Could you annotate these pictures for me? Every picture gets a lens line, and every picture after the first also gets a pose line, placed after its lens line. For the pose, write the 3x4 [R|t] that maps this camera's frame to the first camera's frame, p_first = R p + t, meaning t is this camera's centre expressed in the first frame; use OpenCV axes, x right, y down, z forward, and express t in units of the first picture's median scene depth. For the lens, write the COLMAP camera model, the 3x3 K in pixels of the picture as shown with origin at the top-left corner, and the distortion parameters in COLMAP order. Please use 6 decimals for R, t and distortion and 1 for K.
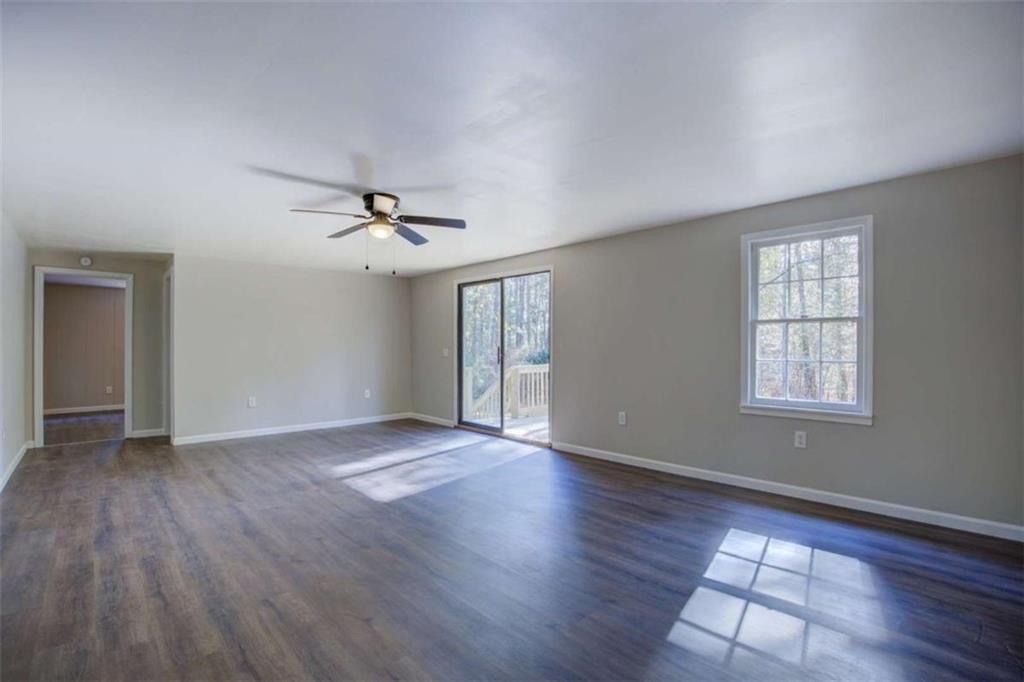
lens RADIAL K [[483.7, 0, 513.2], [0, 483.7, 357.0], [0, 0, 1]] dist [-0.036684, 0.000108]
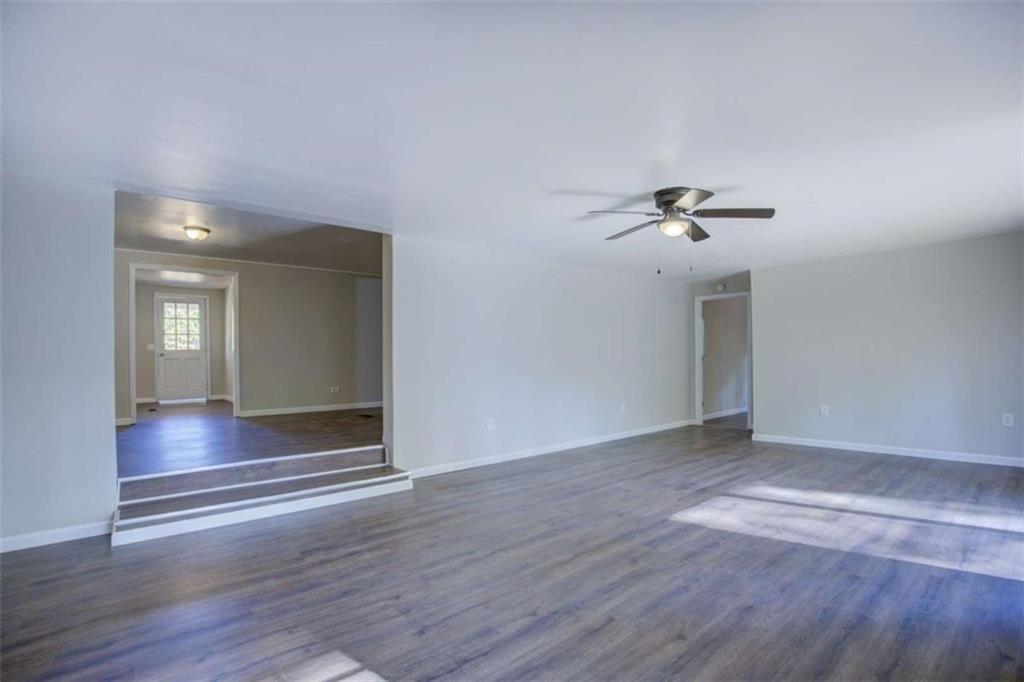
lens RADIAL K [[483.7, 0, 513.2], [0, 483.7, 357.0], [0, 0, 1]] dist [-0.036684, 0.000108]
pose [[-0.046568, -0.005914, -0.998898, 0.634293], [0.000203, 0.999982, -0.005930, -0.006172], [0.998915, -0.000479, -0.046566, 0.691765]]
